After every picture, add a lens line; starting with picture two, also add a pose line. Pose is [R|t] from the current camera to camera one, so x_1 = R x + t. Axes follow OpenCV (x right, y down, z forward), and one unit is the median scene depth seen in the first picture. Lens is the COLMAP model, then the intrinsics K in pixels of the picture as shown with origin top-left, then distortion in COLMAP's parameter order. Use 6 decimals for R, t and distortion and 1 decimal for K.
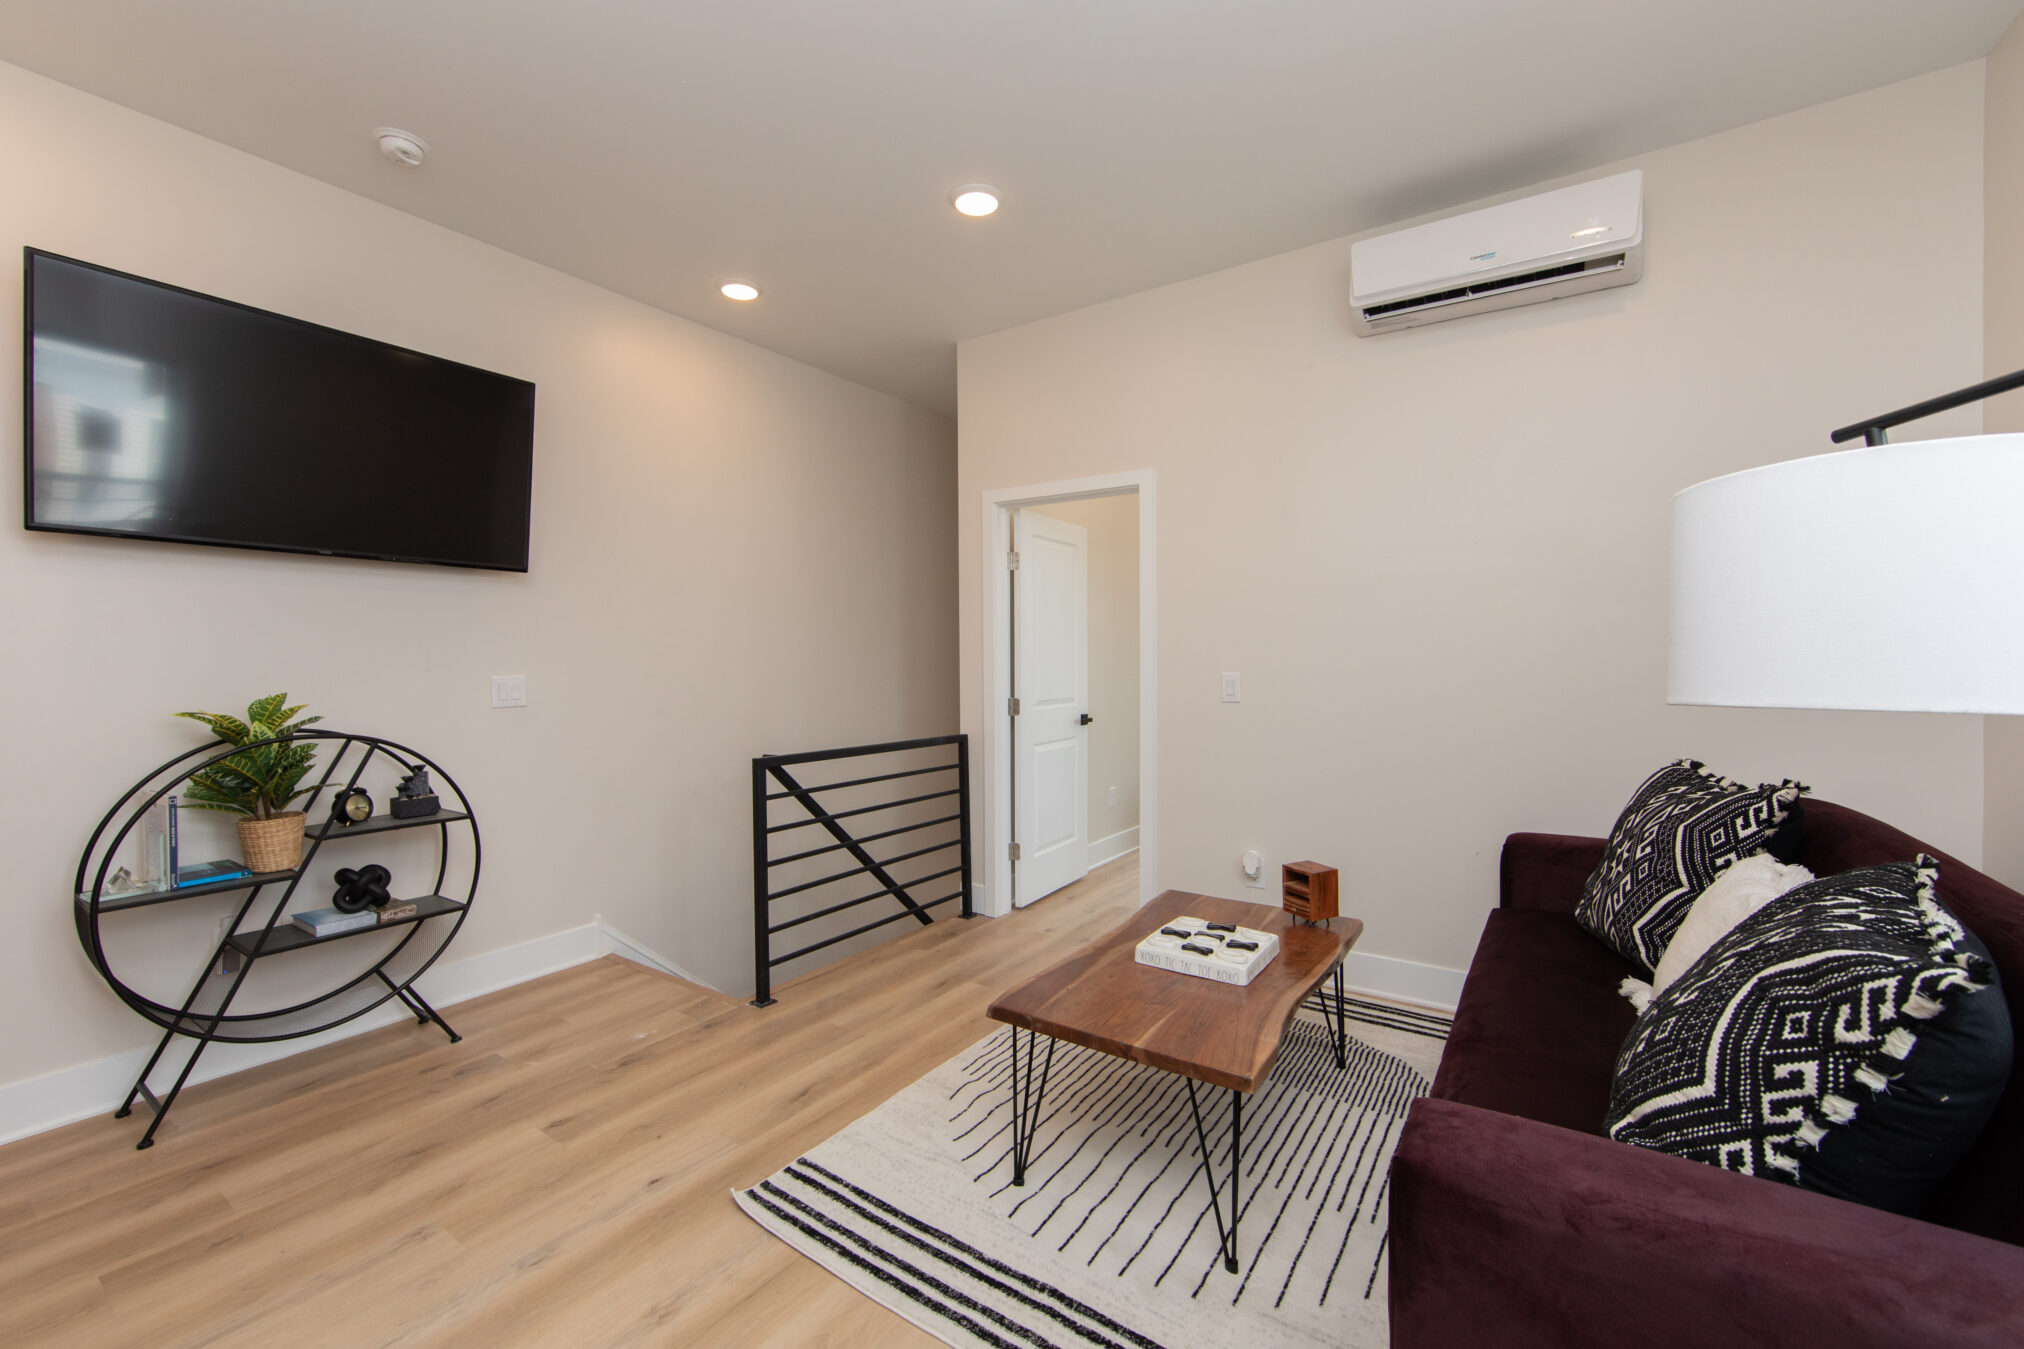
lens RADIAL K [[806.4, 0, 989.1], [0, 806.4, 680.8], [0, 0, 1]] dist [0.000781, 0.000365]
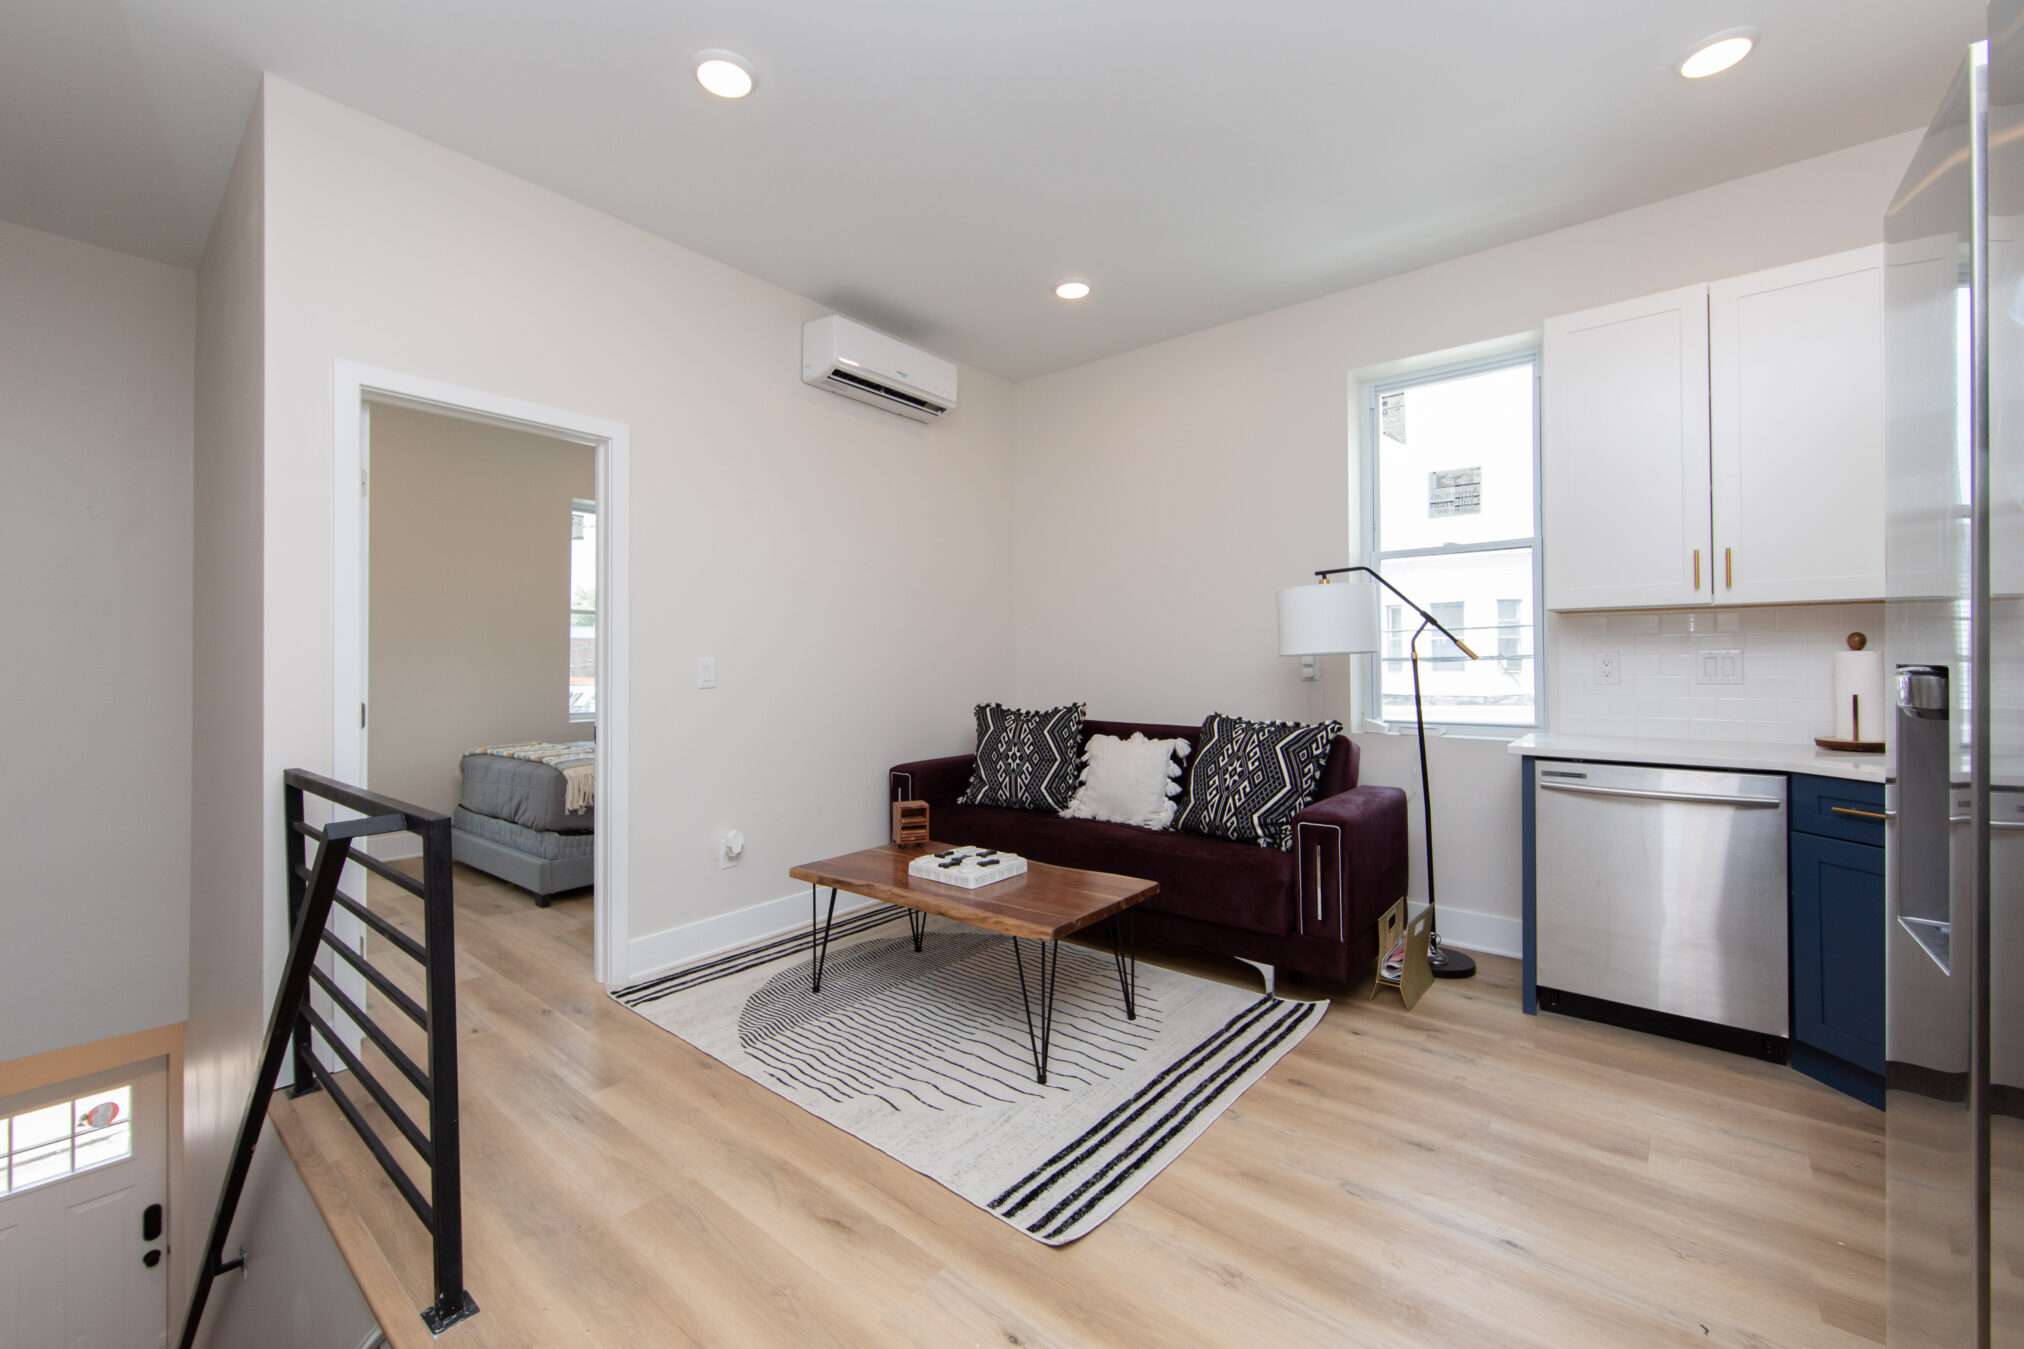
lens RADIAL K [[806.4, 0, 1013.7], [0, 806.4, 666.8], [0, 0, 1]] dist [0.000781, 0.000365]
pose [[0.093134, -0.001721, 0.995652, -1.112422], [0.033230, 0.999447, -0.001381, 0.022813], [-0.995099, 0.033214, 0.093140, 0.900255]]
